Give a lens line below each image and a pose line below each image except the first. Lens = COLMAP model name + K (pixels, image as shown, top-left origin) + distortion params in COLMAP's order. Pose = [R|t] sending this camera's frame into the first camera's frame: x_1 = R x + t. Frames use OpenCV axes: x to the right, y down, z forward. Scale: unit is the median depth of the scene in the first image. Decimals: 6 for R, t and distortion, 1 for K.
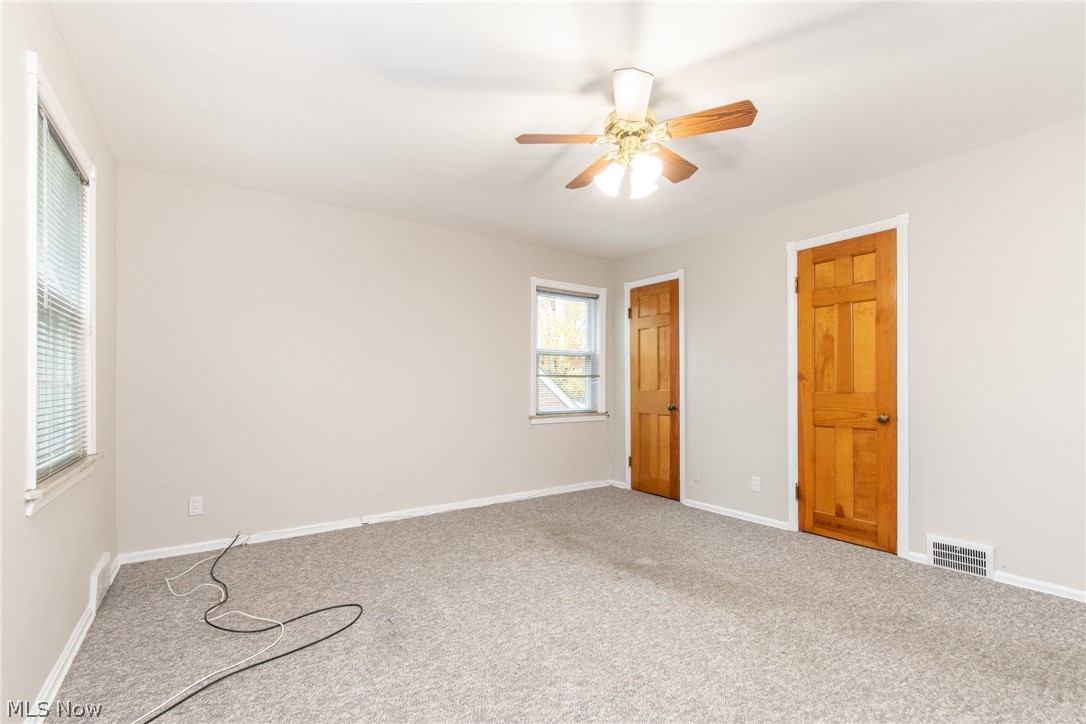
lens RADIAL K [[489.2, 0, 542.9], [0, 489.2, 381.9], [0, 0, 1]] dist [-0.000536, -0.000181]
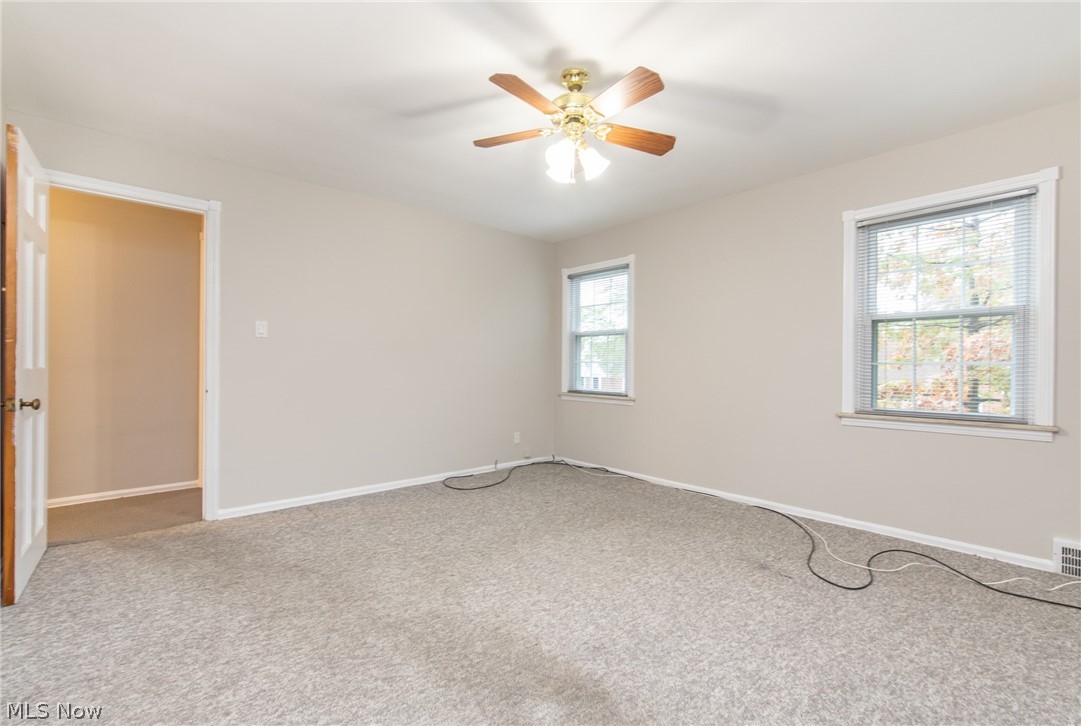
lens RADIAL K [[455.6, 0, 540.5], [0, 455.6, 363.0], [0, 0, 1]] dist [0.000062, 0.000002]
pose [[-0.993544, -0.005401, -0.113320, 0.337987], [-0.003588, 0.999862, -0.016194, 0.022412], [0.113391, -0.015683, -0.993427, 1.842875]]
